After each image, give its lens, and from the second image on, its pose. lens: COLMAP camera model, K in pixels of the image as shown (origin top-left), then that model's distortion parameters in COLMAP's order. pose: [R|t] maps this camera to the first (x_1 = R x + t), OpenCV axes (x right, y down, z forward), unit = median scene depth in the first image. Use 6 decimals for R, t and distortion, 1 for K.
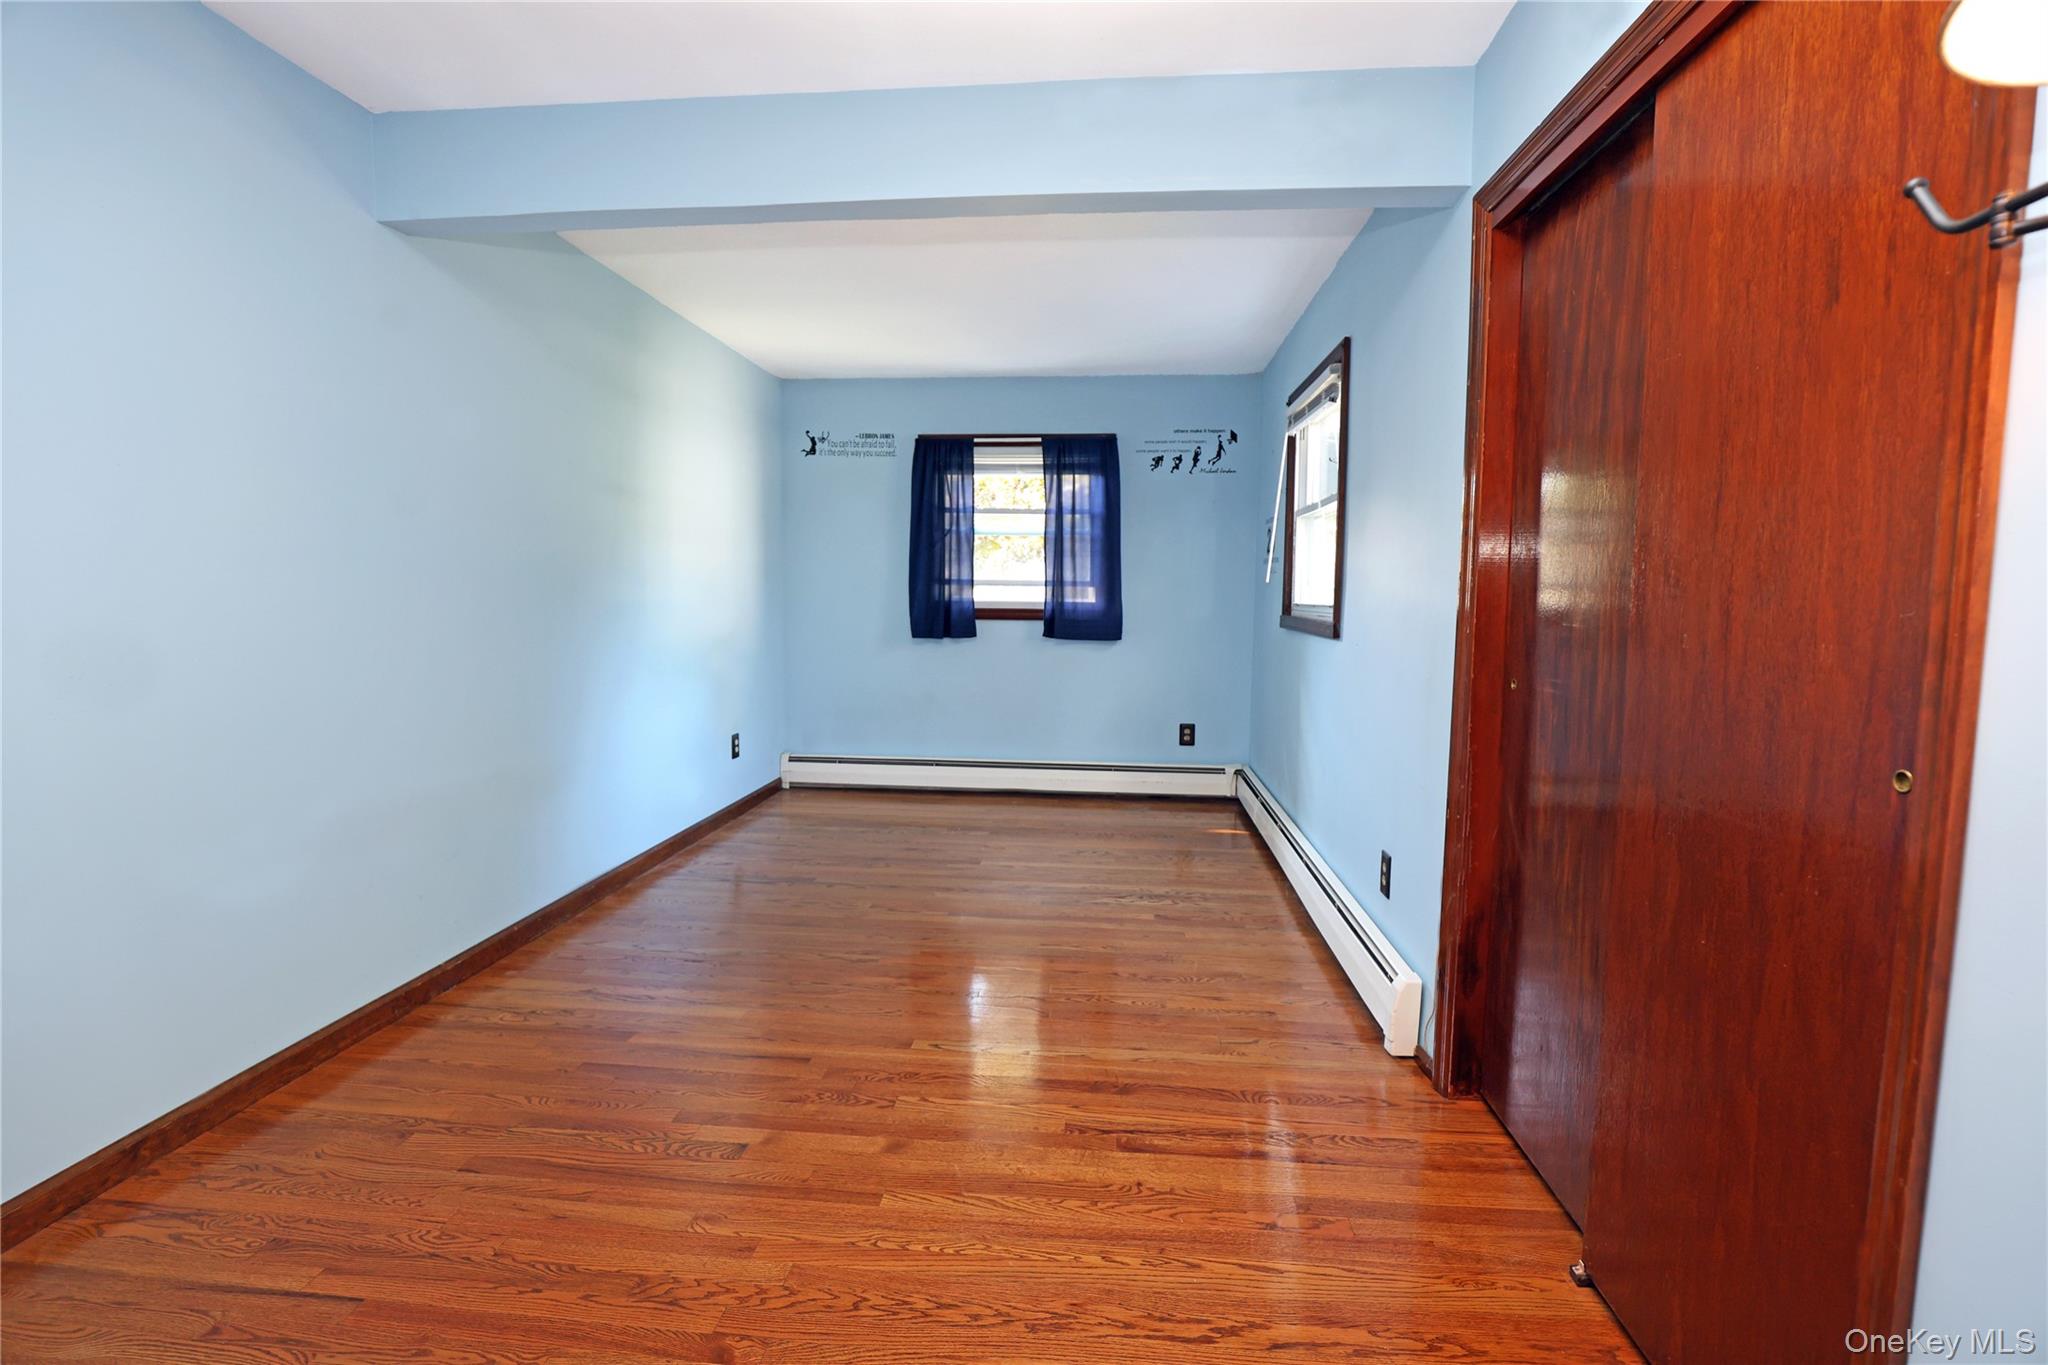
lens RADIAL K [[950.6, 0, 1014.1], [0, 950.6, 672.7], [0, 0, 1]] dist [-0.031786, 0.004561]
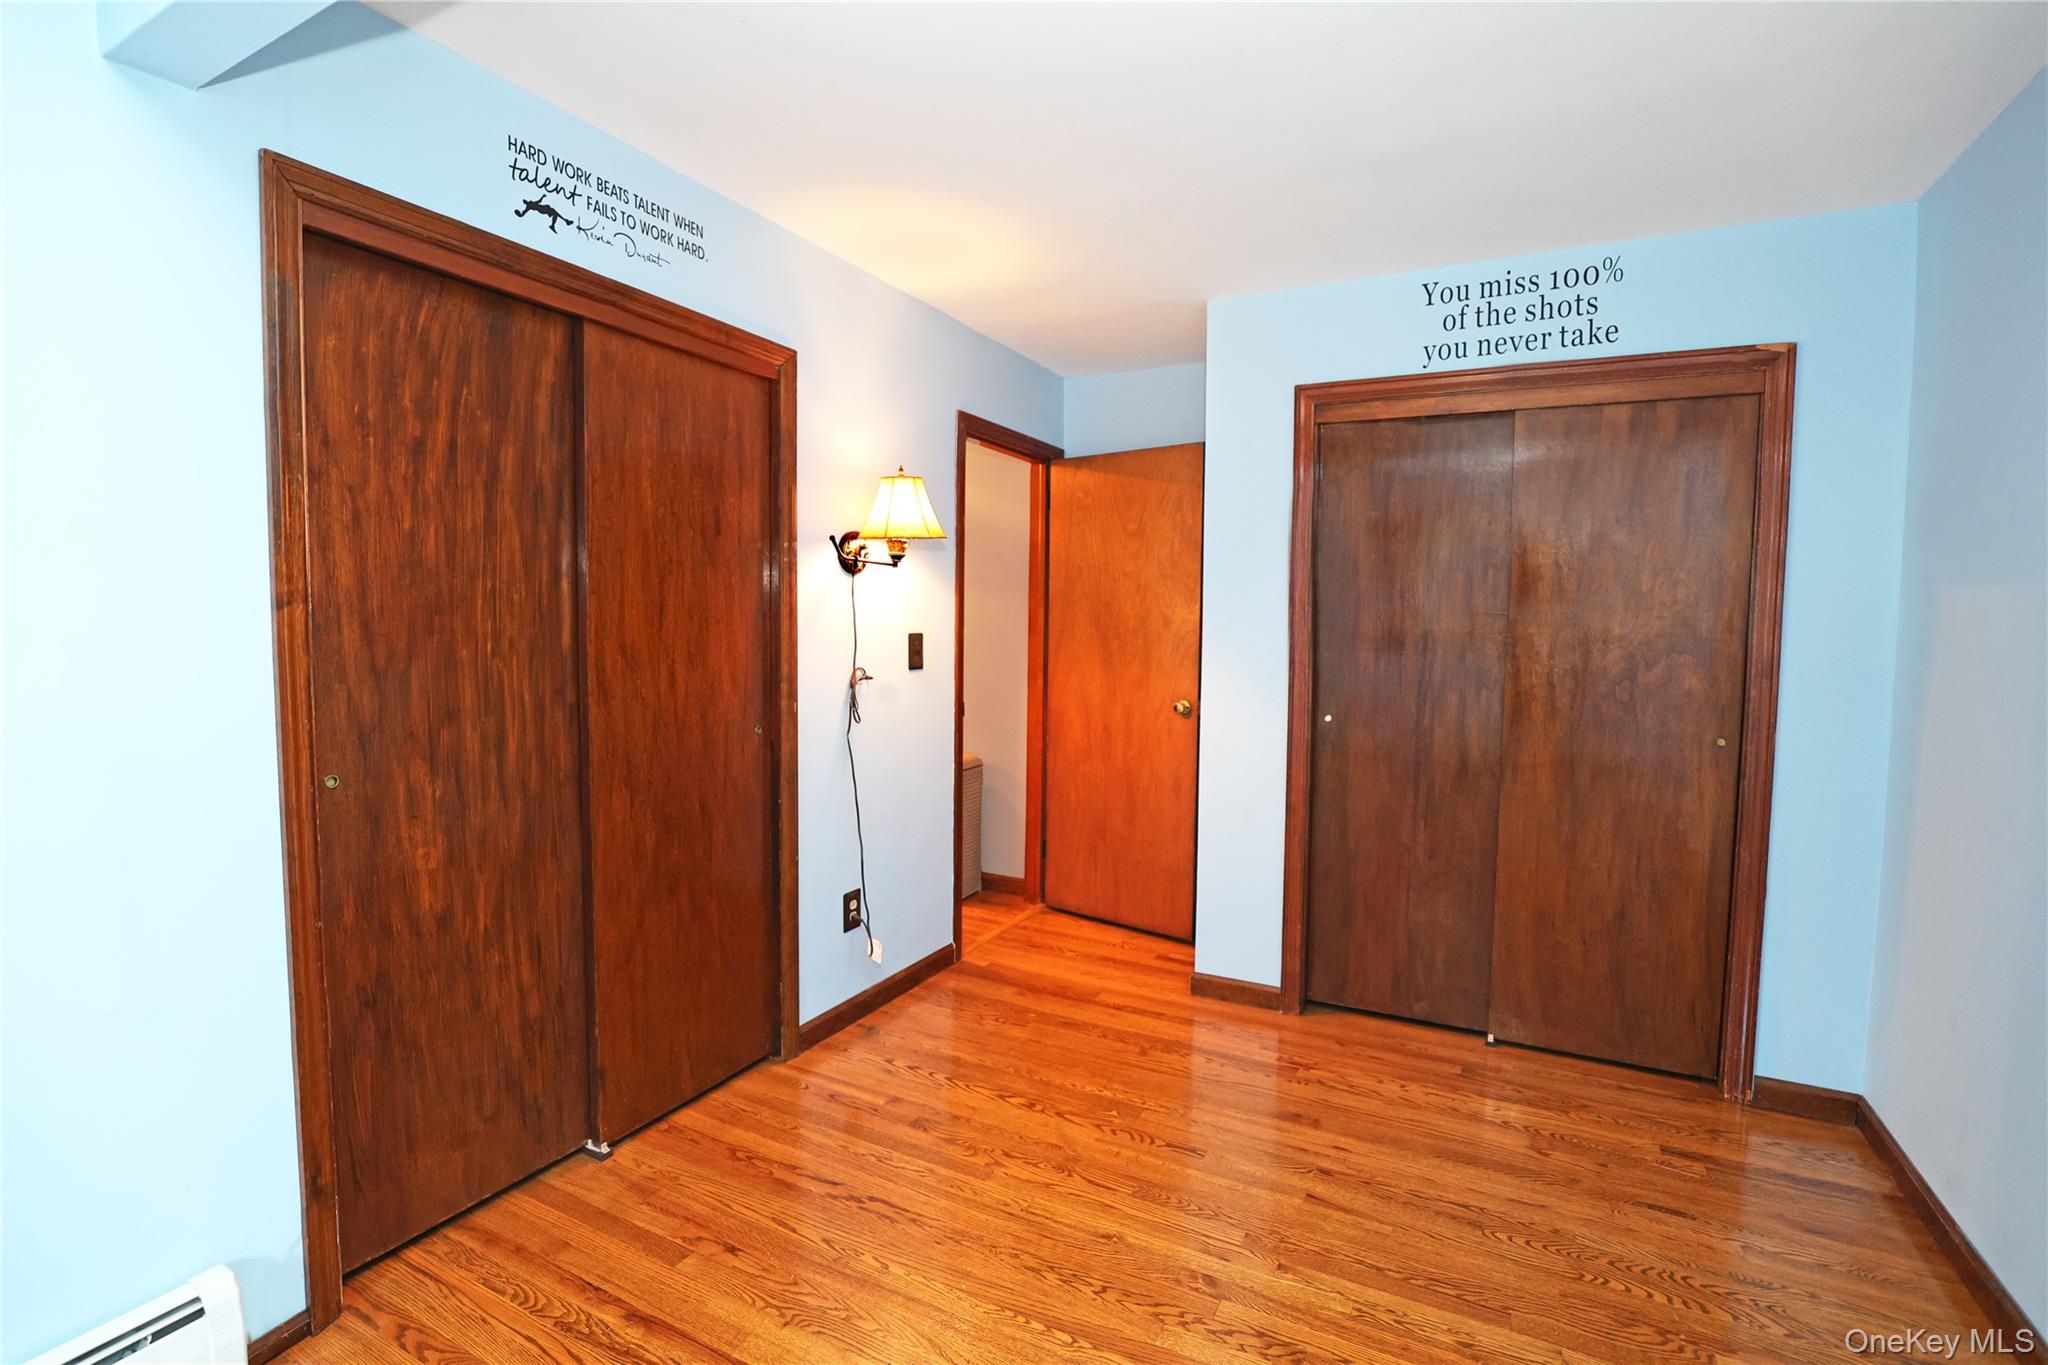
lens RADIAL K [[950.6, 0, 1012.4], [0, 950.6, 685.4], [0, 0, 1]] dist [-0.031786, 0.004561]
pose [[-0.922308, -0.050128, 0.383190, -0.489724], [0.011090, 0.987710, 0.155902, -0.274583], [-0.386296, 0.148040, -0.910417, 2.059089]]
